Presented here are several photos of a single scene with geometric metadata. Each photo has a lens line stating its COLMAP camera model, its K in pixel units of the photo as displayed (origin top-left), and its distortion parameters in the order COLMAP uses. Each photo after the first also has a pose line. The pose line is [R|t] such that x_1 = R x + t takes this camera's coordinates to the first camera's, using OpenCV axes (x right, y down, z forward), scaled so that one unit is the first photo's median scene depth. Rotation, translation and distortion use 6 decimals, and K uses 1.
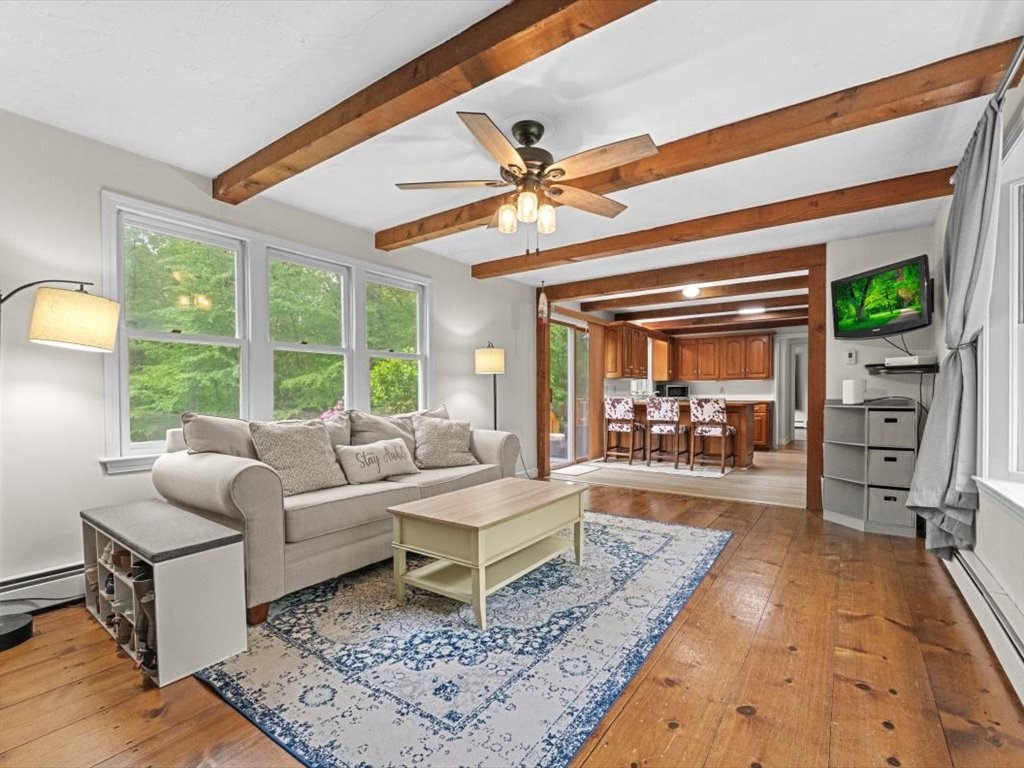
lens RADIAL K [[480.7, 0, 513.7], [0, 480.7, 398.5], [0, 0, 1]] dist [-0.001382, -0.000748]
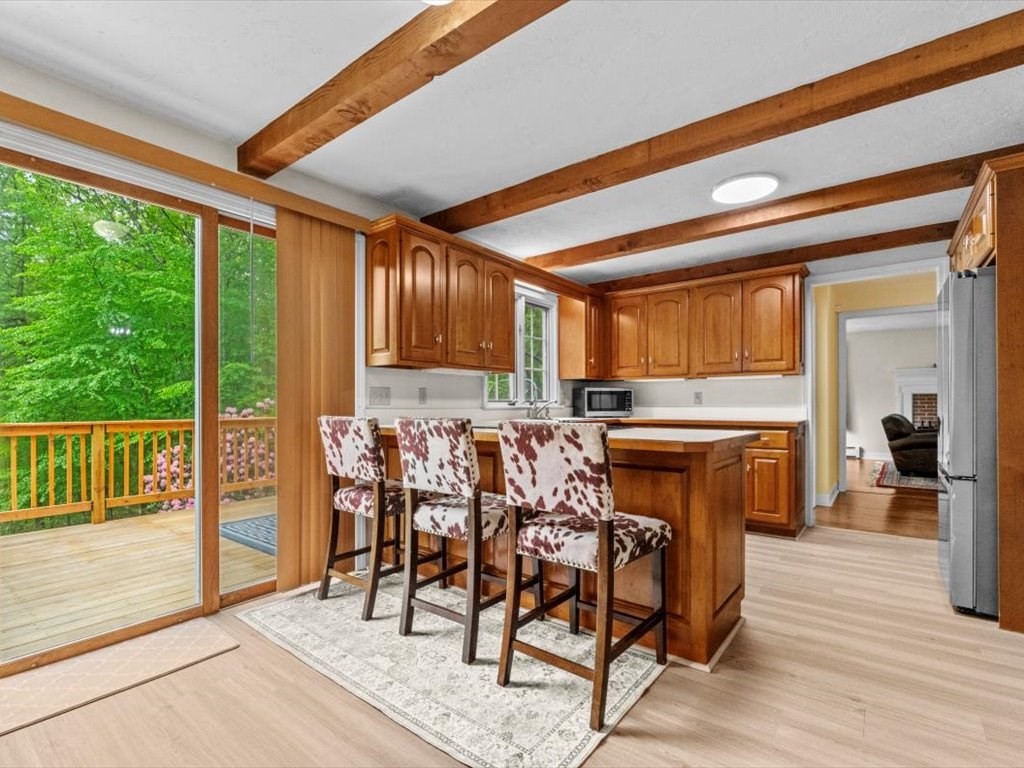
lens RADIAL K [[493.4, 0, 514.6], [0, 493.4, 397.8], [0, 0, 1]] dist [-0.001052, -0.000091]
pose [[0.999170, -0.000785, -0.040727, 0.331609], [-0.000122, 0.999752, -0.022282, -0.007645], [0.040734, 0.022268, 0.998922, 0.607421]]
